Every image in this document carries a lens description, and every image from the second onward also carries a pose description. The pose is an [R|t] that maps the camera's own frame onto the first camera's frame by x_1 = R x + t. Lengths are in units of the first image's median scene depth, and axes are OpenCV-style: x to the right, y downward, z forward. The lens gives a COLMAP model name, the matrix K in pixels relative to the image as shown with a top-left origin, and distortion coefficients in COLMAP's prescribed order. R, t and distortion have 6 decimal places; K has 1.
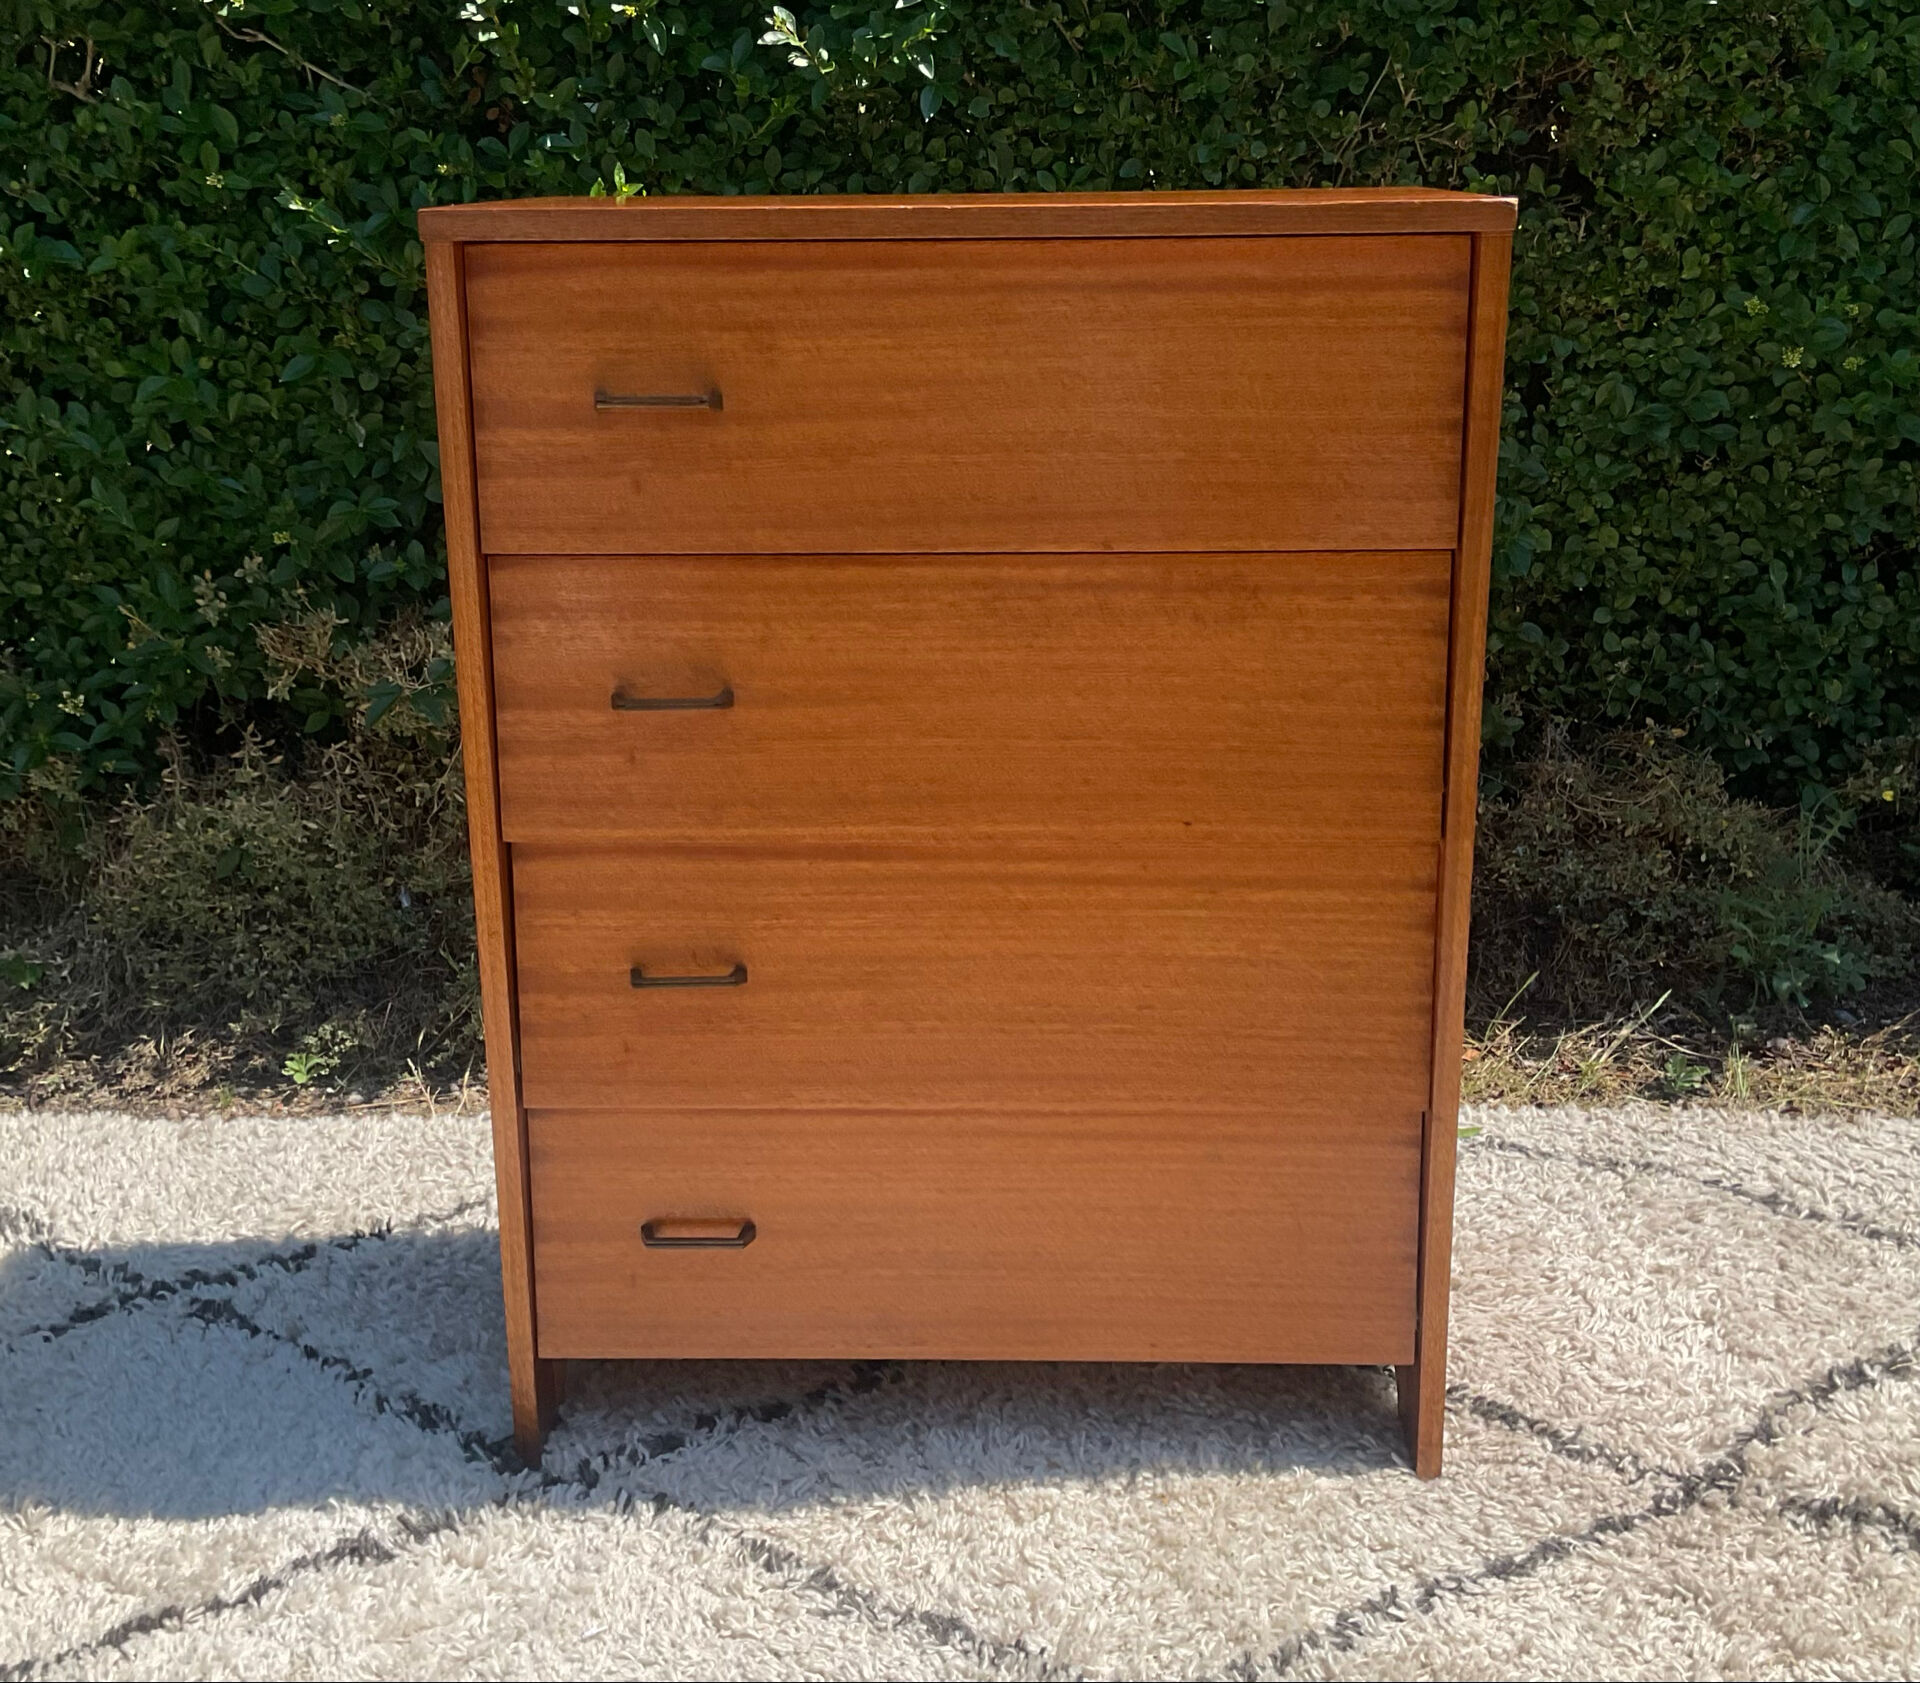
lens RADIAL K [[2354.3, 0, 960.0], [0, 2354.3, 841.5], [0, 0, 1]] dist [0.093847, -0.151001]
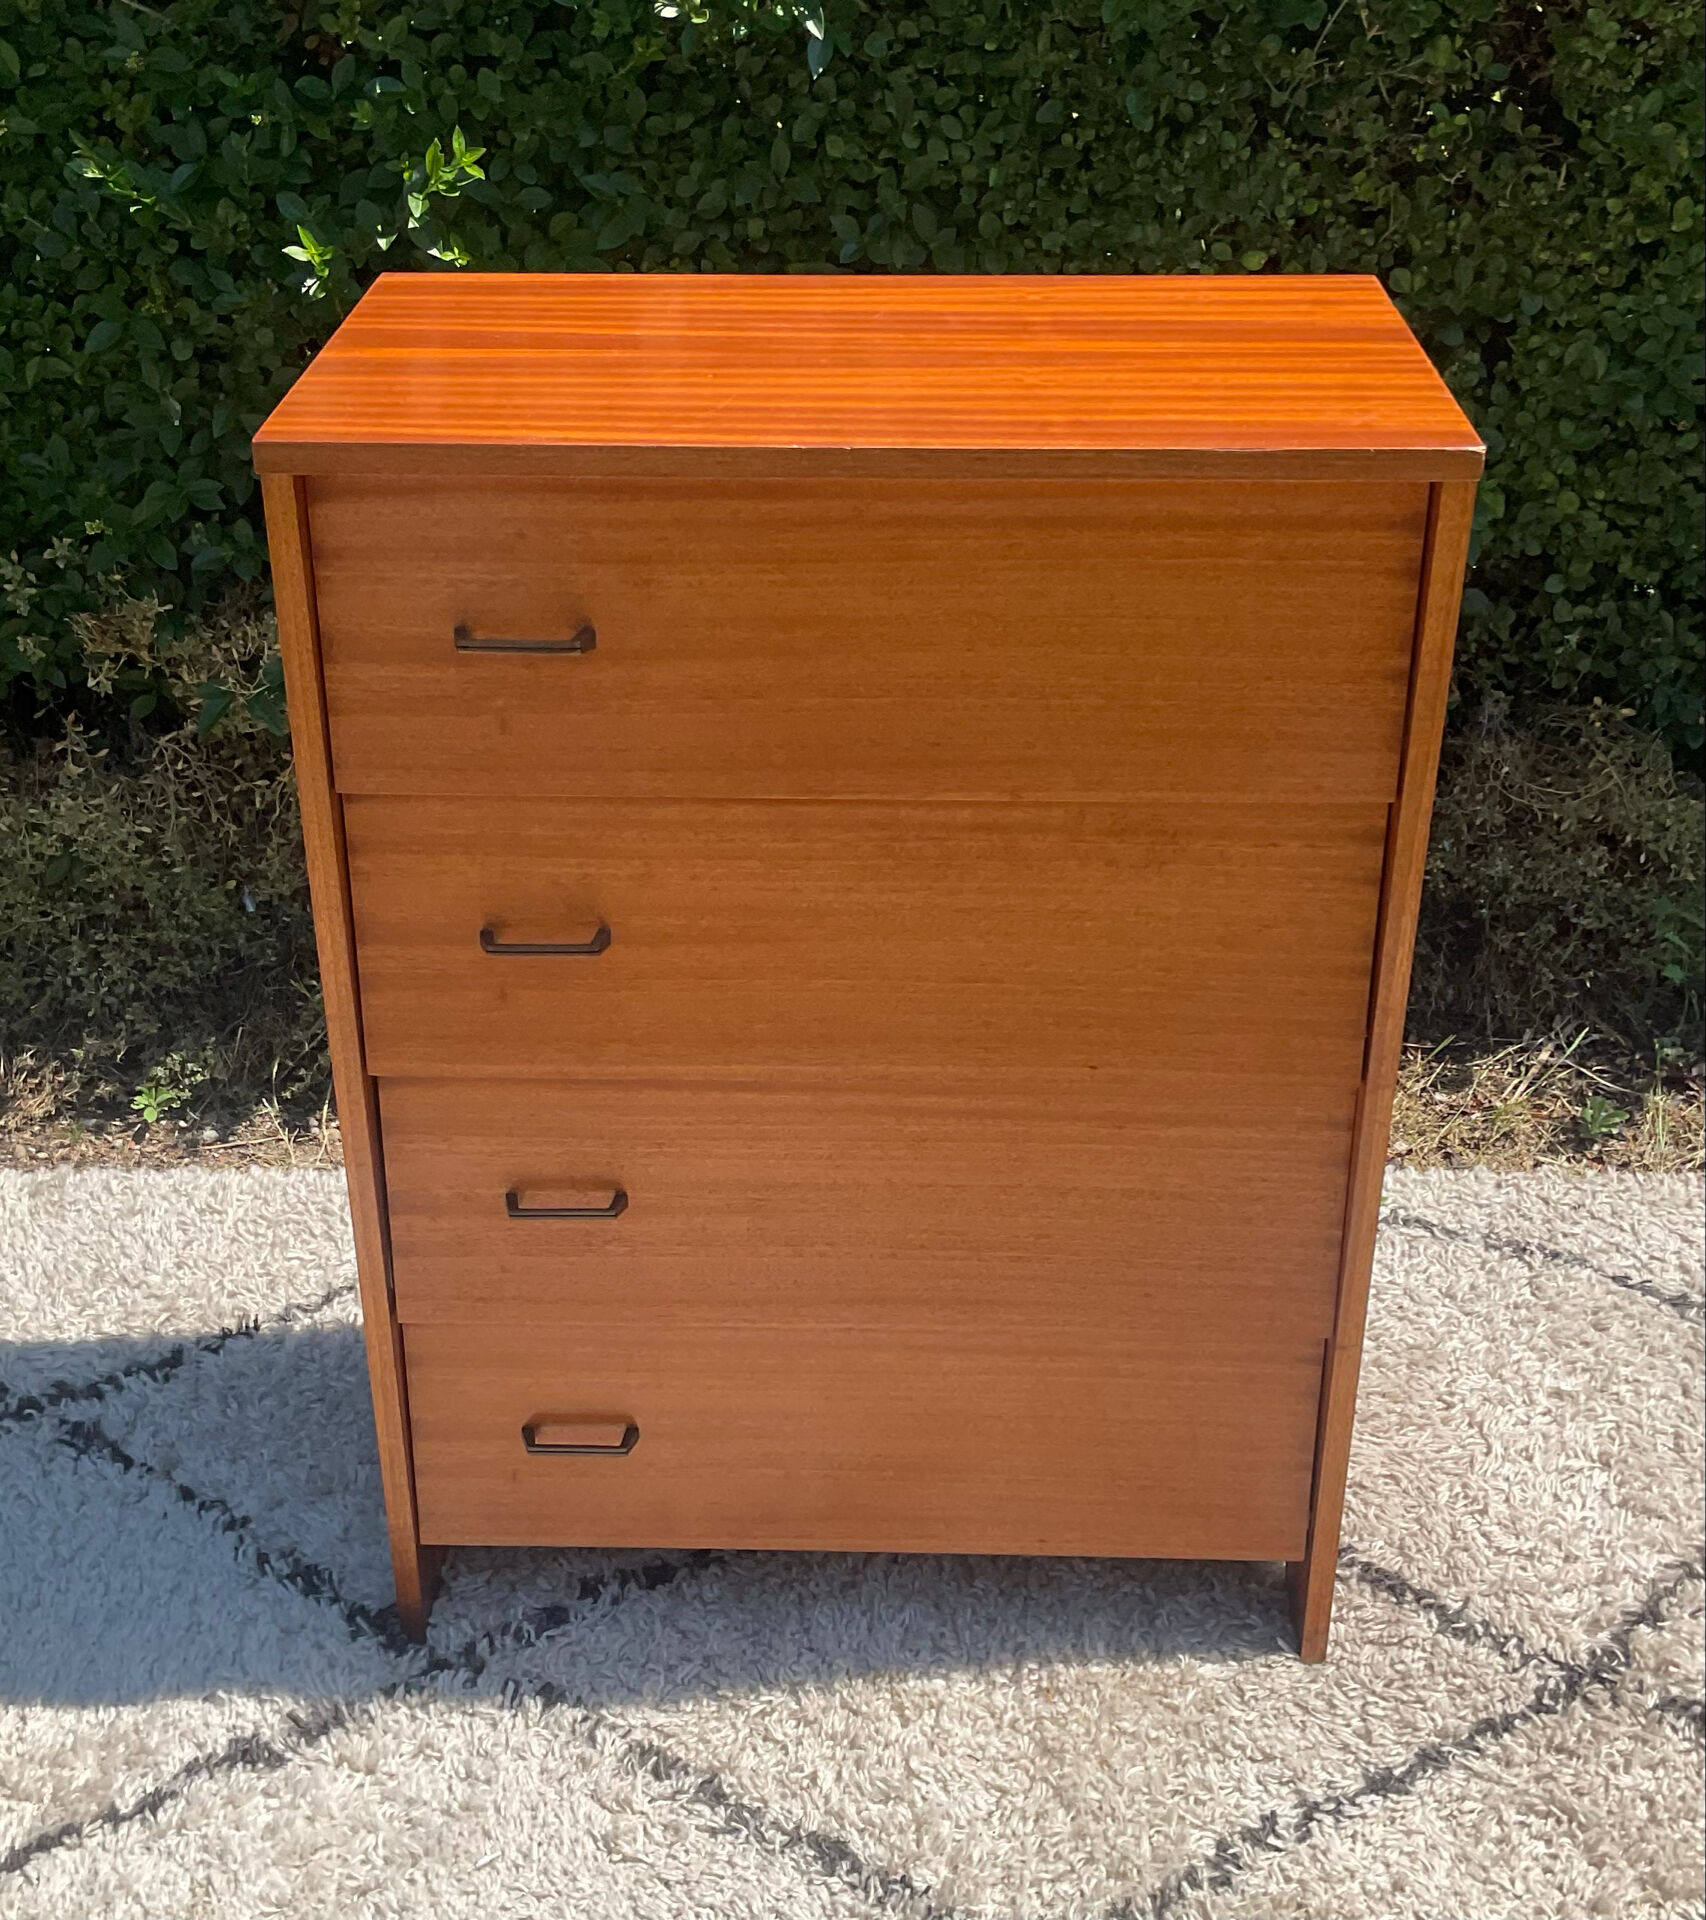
lens RADIAL K [[2528.5, 0, 840.1], [0, 2528.5, 1060.6], [0, 0, 1]] dist [0.085946, -0.100859]
pose [[0.999972, 0.005791, 0.004641, -0.008841], [-0.006728, 0.971313, 0.237709, -0.235174], [-0.003131, -0.237734, 0.971325, 0.016820]]
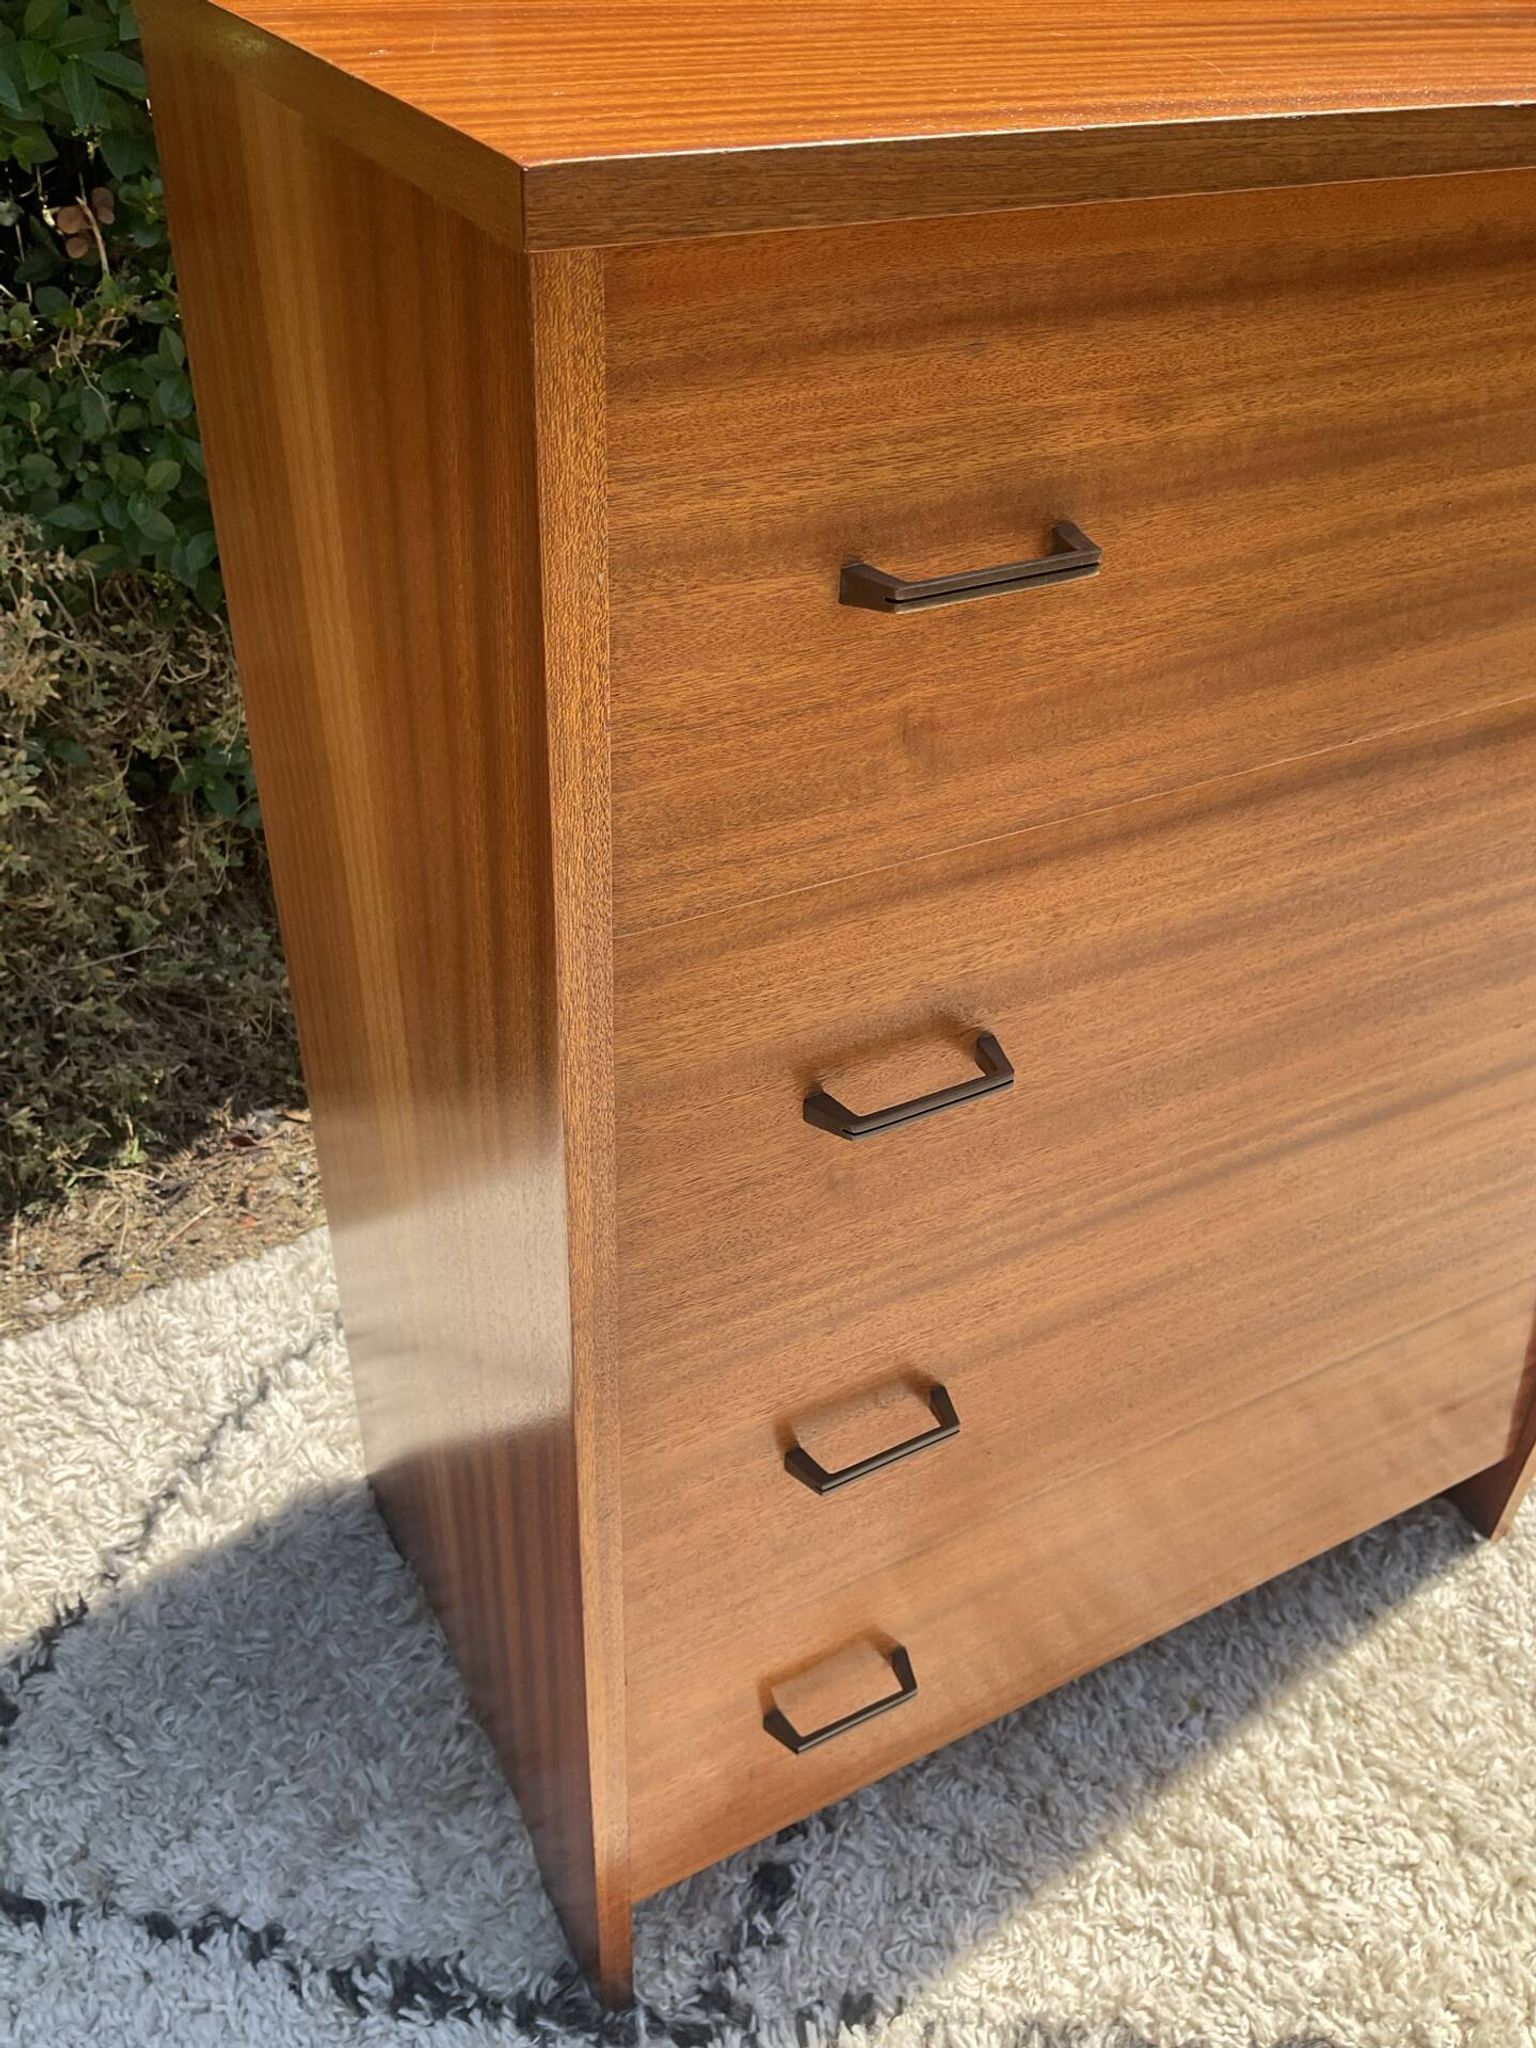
lens RADIAL K [[1732.7, 0, 766.3], [0, 1732.7, 1003.2], [0, 0, 1]] dist [0.035384, -0.085739]
pose [[0.862288, -0.265495, 0.431246, -0.296210], [0.097614, 0.922727, 0.372890, -0.214457], [-0.496922, -0.279443, 0.821572, 0.645466]]
